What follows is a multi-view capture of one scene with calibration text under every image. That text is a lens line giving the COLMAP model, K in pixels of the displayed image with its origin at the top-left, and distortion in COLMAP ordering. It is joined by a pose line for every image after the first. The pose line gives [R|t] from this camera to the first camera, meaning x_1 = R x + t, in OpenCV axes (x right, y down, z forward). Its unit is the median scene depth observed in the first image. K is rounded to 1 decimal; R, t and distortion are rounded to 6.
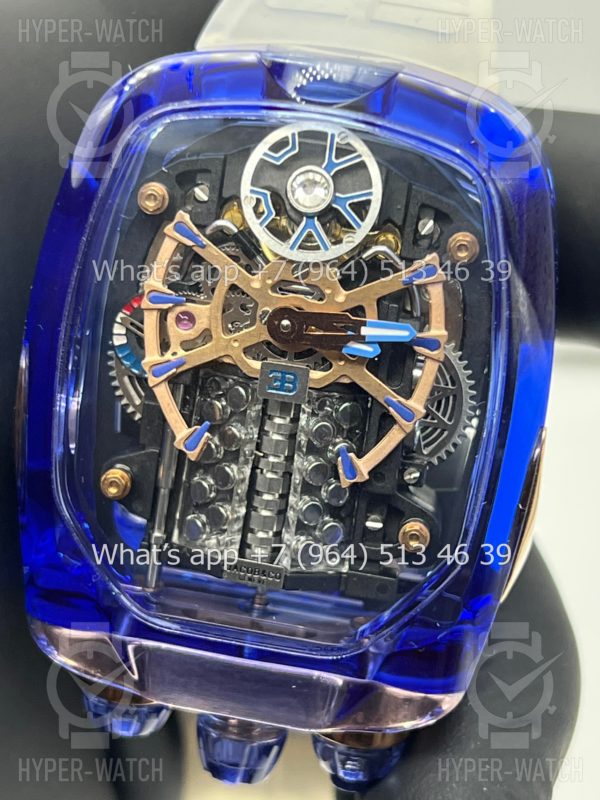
lens RADIAL K [[1803.7, 0, 300.0], [0, 1803.7, 400.0], [0, 0, 1]] dist [0.293110, -0.436272]
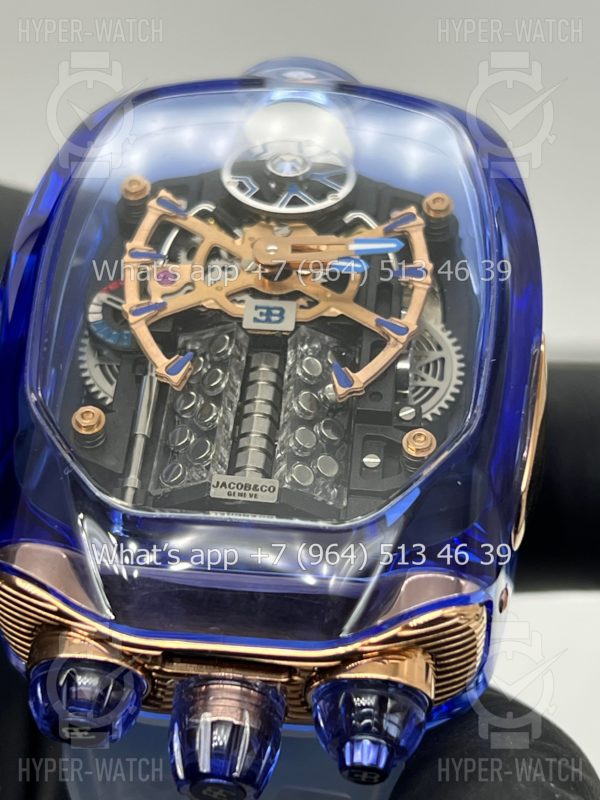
lens RADIAL K [[1803.7, 0, 300.0], [0, 1803.7, 400.0], [0, 0, 1]] dist [0.293110, -0.436272]
pose [[0.993477, 0.019358, 0.112373, -0.100719], [0.067090, 0.697626, -0.713314, 0.712021], [-0.092203, 0.716200, 0.691777, 0.355835]]
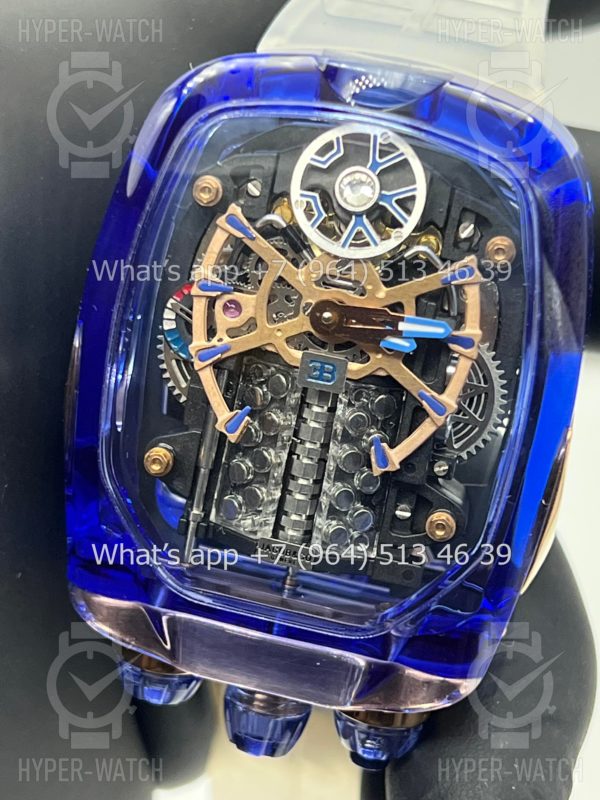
lens RADIAL K [[1803.7, 0, 300.0], [0, 1803.7, 400.0], [0, 0, 1]] dist [0.293110, -0.436272]
pose [[0.998216, 0.050575, -0.031727, 0.011717], [-0.050848, 0.998675, -0.007872, 0.015104], [0.031287, 0.009471, 0.999466, -0.045815]]
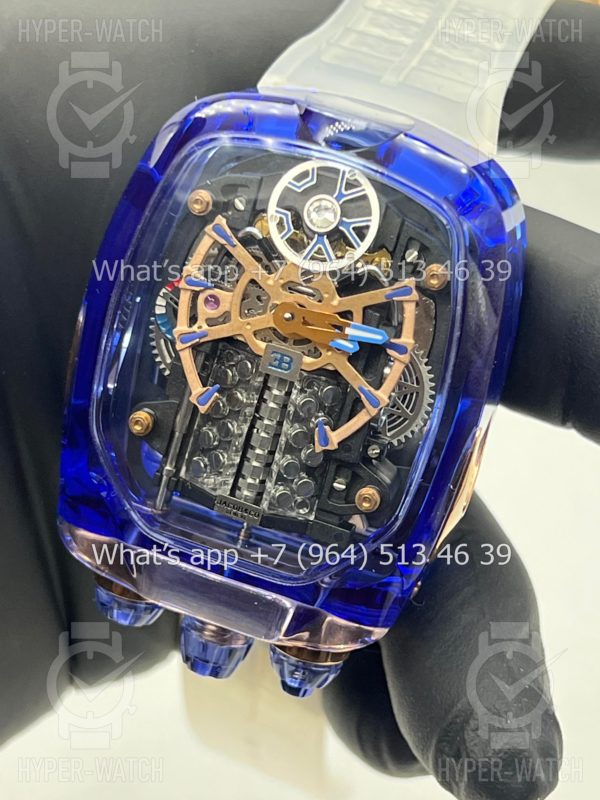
lens RADIAL K [[1803.7, 0, 300.0], [0, 1803.7, 400.0], [0, 0, 1]] dist [0.293110, -0.436272]
pose [[0.986969, 0.146189, -0.067234, 0.091183], [-0.145484, 0.989243, 0.015281, -0.004839], [0.068744, -0.005300, 0.997620, -0.249271]]
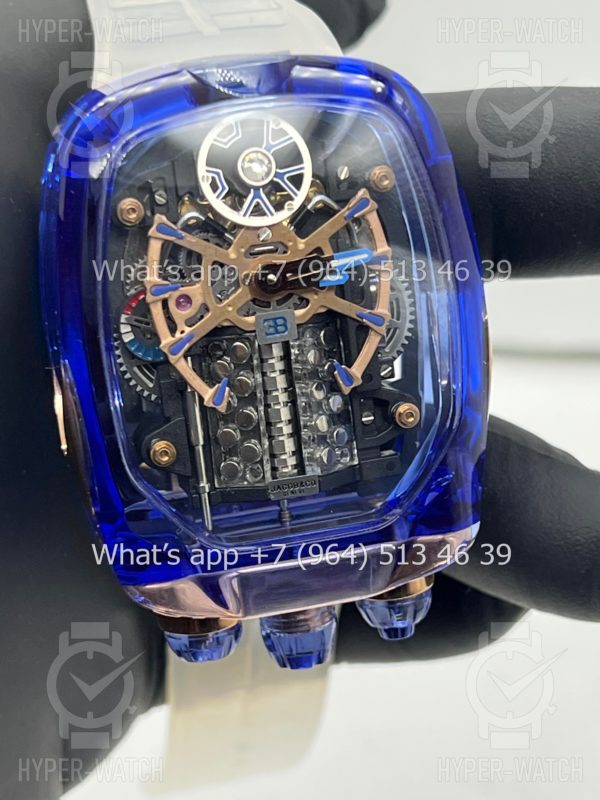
lens RADIAL K [[1803.7, 0, 300.0], [0, 1803.7, 400.0], [0, 0, 1]] dist [0.293110, -0.436272]
pose [[0.907353, -0.307025, 0.287134, -0.356627], [0.312810, 0.949440, 0.026720, 0.009579], [-0.280820, 0.065574, 0.957518, -0.165129]]
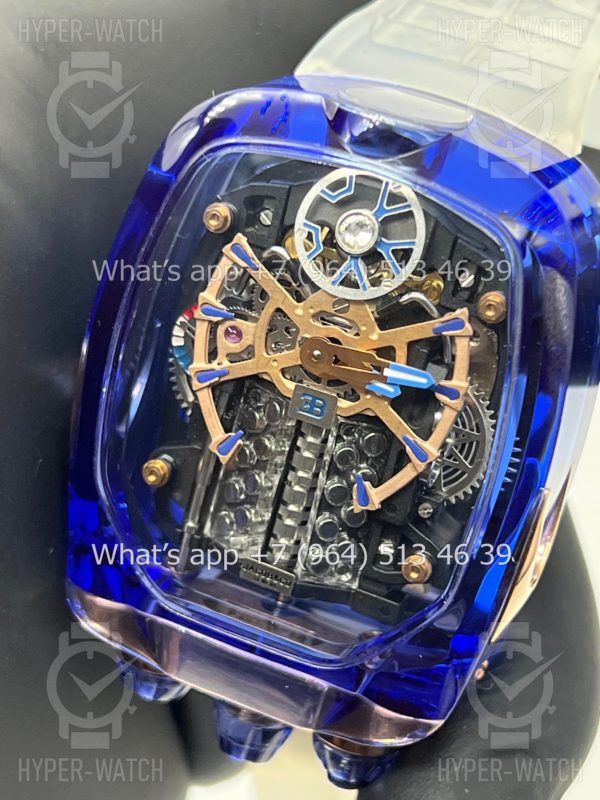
lens RADIAL K [[1803.7, 0, 300.0], [0, 1803.7, 400.0], [0, 0, 1]] dist [0.293110, -0.436272]
pose [[0.972346, 0.151936, -0.177366, 0.169643], [-0.141469, 0.987442, 0.070315, -0.086190], [0.185822, -0.043279, 0.981630, -0.042052]]
